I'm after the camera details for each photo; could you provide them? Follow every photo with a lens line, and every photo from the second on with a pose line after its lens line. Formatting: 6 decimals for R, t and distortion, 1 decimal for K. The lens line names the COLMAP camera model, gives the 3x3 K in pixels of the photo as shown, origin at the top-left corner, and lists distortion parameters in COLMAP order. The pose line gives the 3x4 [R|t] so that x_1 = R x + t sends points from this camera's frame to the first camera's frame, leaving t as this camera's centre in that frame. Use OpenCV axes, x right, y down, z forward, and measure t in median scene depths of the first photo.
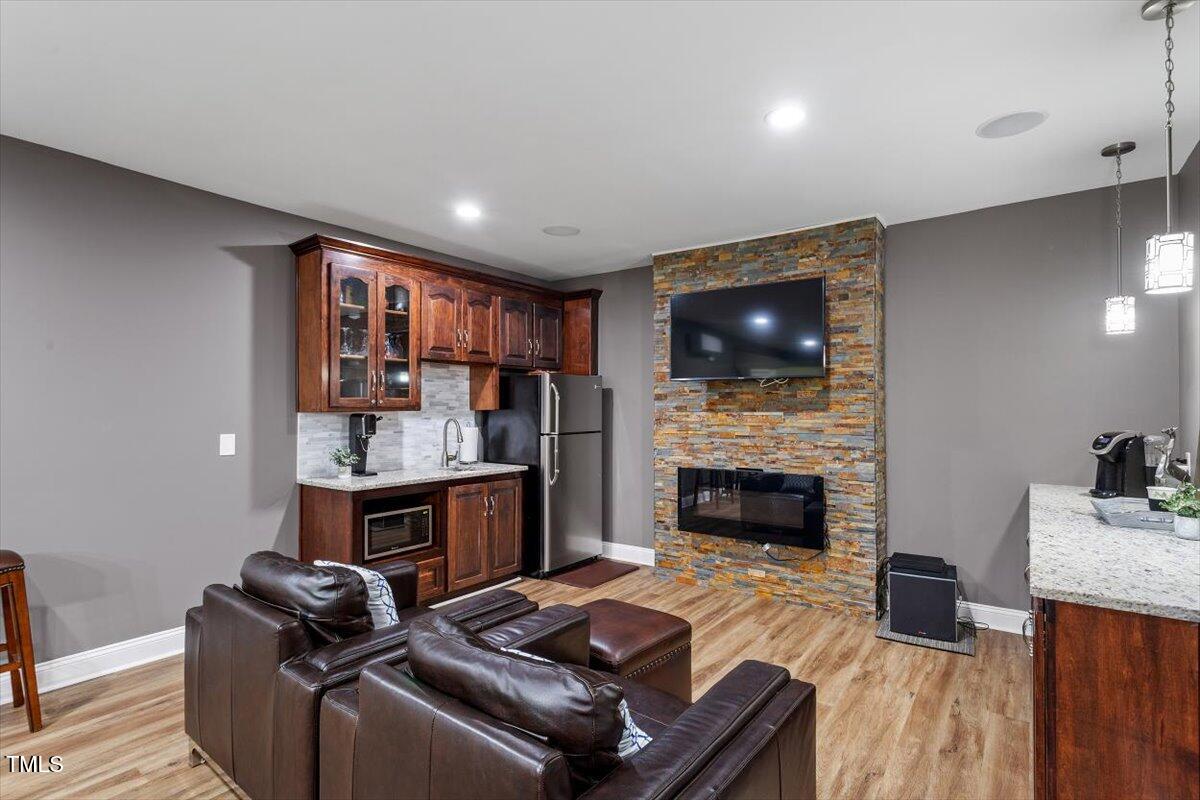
lens RADIAL K [[580.6, 0, 598.5], [0, 580.6, 402.7], [0, 0, 1]] dist [0.002066, 0.000780]
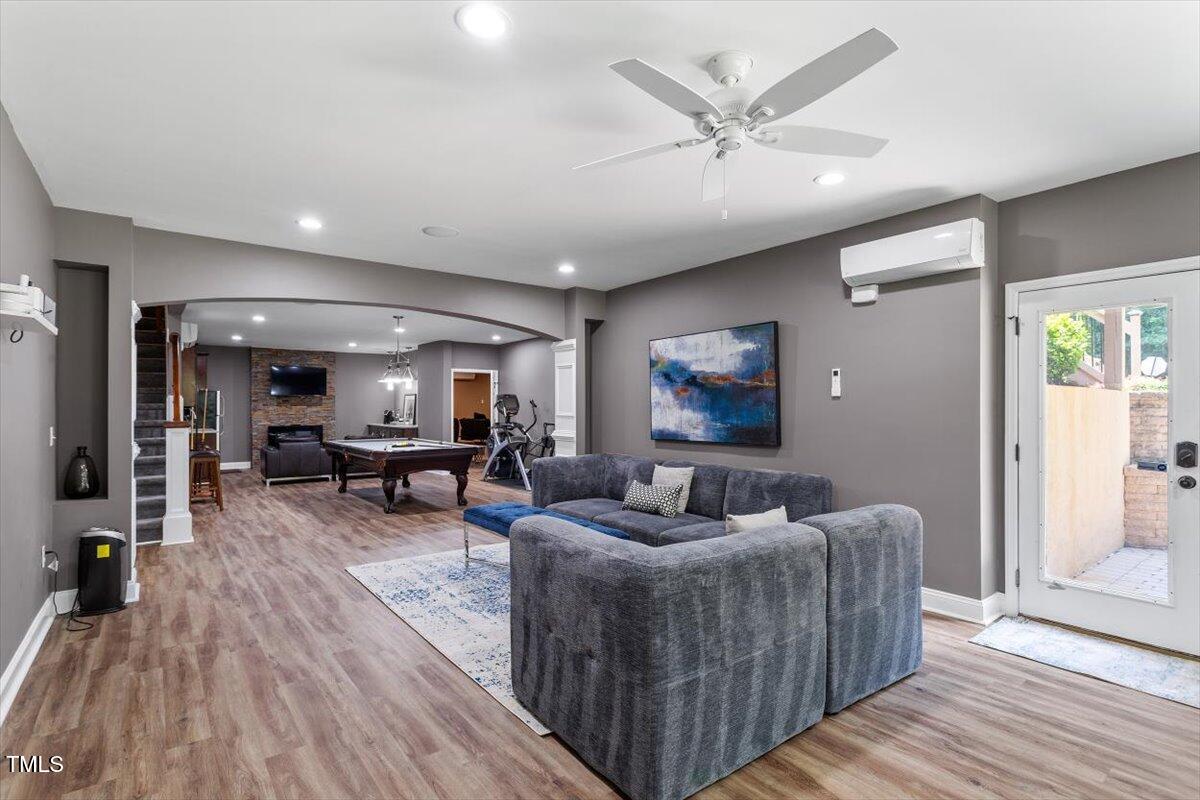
lens RADIAL K [[580.6, 0, 602.4], [0, 580.6, 407.1], [0, 0, 1]] dist [0.002066, 0.000780]
pose [[0.265225, 0.001877, 0.964185, -2.390592], [-0.003951, 0.999992, -0.000860, 0.016685], [-0.964178, -0.003582, 0.265231, -1.451304]]
